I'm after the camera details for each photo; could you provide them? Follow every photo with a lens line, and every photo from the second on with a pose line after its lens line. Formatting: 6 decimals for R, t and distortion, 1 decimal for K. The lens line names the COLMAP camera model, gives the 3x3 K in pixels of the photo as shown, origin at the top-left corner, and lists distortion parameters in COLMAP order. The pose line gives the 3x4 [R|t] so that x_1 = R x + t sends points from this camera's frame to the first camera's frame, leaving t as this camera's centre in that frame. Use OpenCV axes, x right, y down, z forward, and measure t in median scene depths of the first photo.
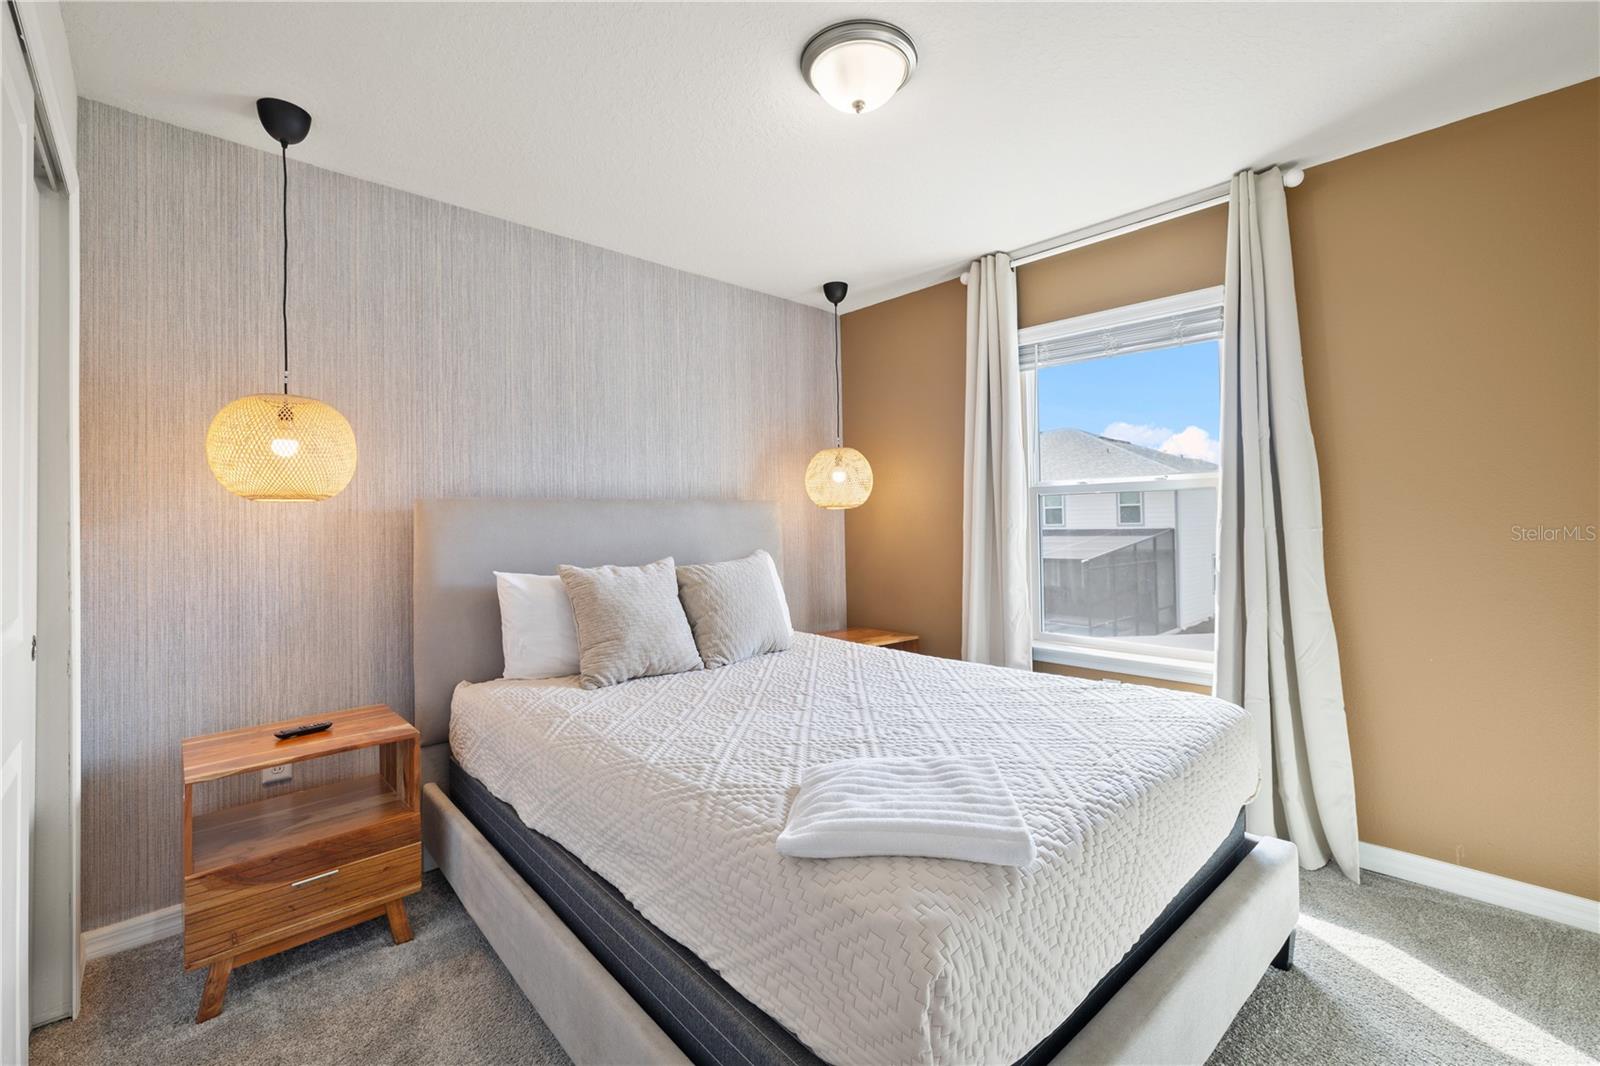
lens RADIAL K [[679.3, 0, 806.9], [0, 679.3, 517.0], [0, 0, 1]] dist [0.001757, 0.000421]
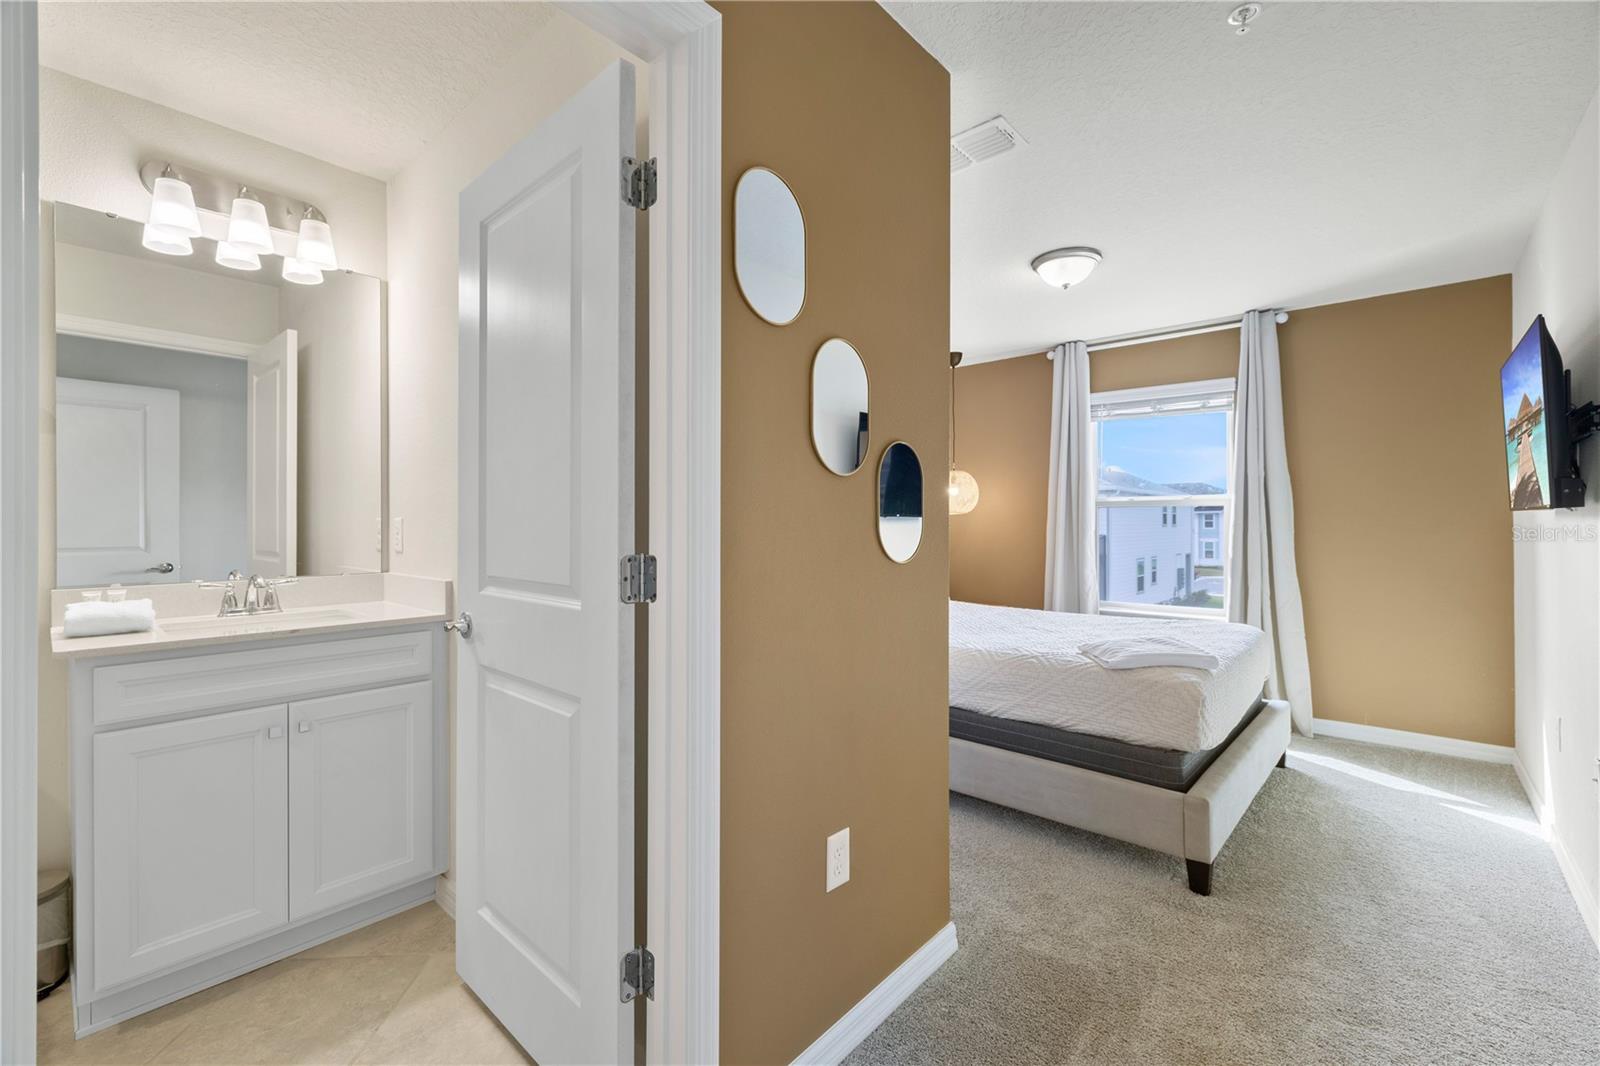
lens RADIAL K [[667.5, 0, 798.5], [0, 667.5, 526.1], [0, 0, 1]] dist [-0.000031, -0.000391]
pose [[0.996502, 0.011308, 0.082805, -0.578465], [-0.012341, 0.999852, 0.011970, 0.002415], [-0.082657, -0.012950, 0.996494, -0.520393]]
